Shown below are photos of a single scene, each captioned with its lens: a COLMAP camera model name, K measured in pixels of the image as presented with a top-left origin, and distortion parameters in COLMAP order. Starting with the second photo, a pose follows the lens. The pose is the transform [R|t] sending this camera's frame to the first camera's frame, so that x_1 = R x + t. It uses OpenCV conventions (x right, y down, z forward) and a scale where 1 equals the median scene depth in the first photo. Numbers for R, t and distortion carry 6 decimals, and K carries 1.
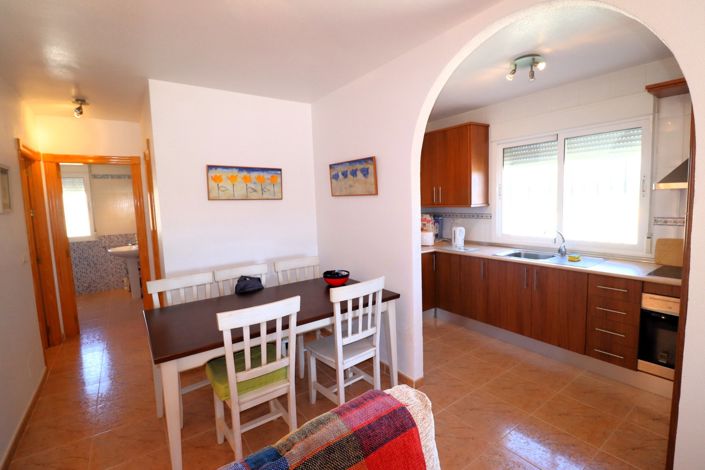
lens RADIAL K [[325.2, 0, 354.6], [0, 325.2, 230.5], [0, 0, 1]] dist [-0.015919, -0.003166]
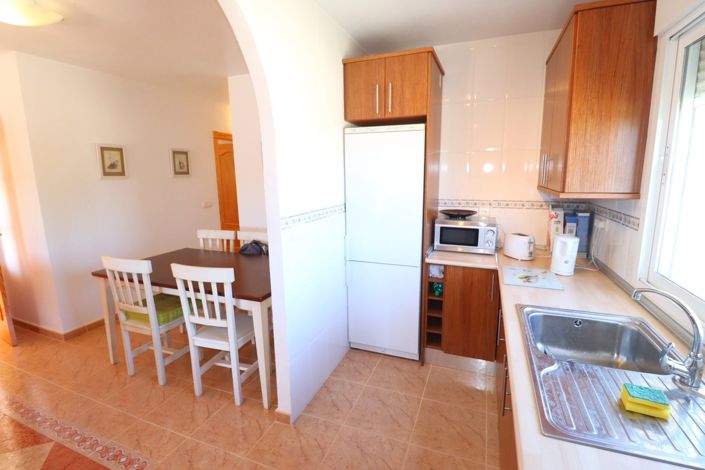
lens RADIAL K [[325.2, 0, 359.5], [0, 325.2, 232.2], [0, 0, 1]] dist [-0.015919, -0.003166]
pose [[0.557555, 0.173413, -0.811825, 0.707325], [-0.086776, 0.984755, 0.150755, -0.082520], [0.825592, -0.013607, 0.564103, 0.595512]]
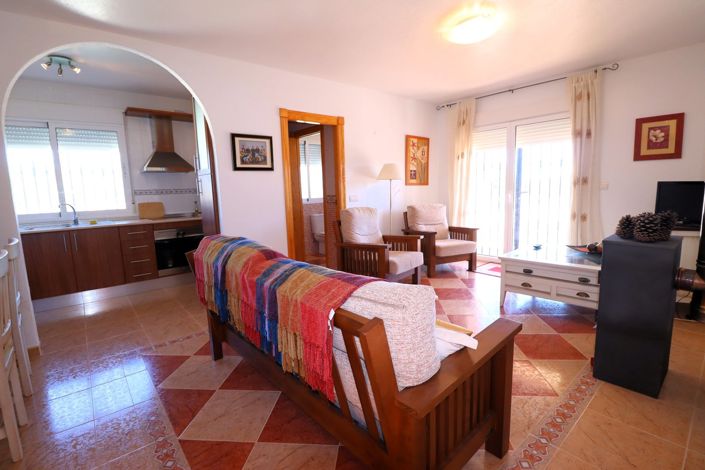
lens RADIAL K [[325.2, 0, 349.6], [0, 325.2, 230.0], [0, 0, 1]] dist [-0.015919, -0.003166]
pose [[-0.096755, -0.098949, 0.990378, -0.681417], [0.124659, 0.986006, 0.110691, 0.094851], [-0.987471, 0.134169, -0.083066, 0.080037]]
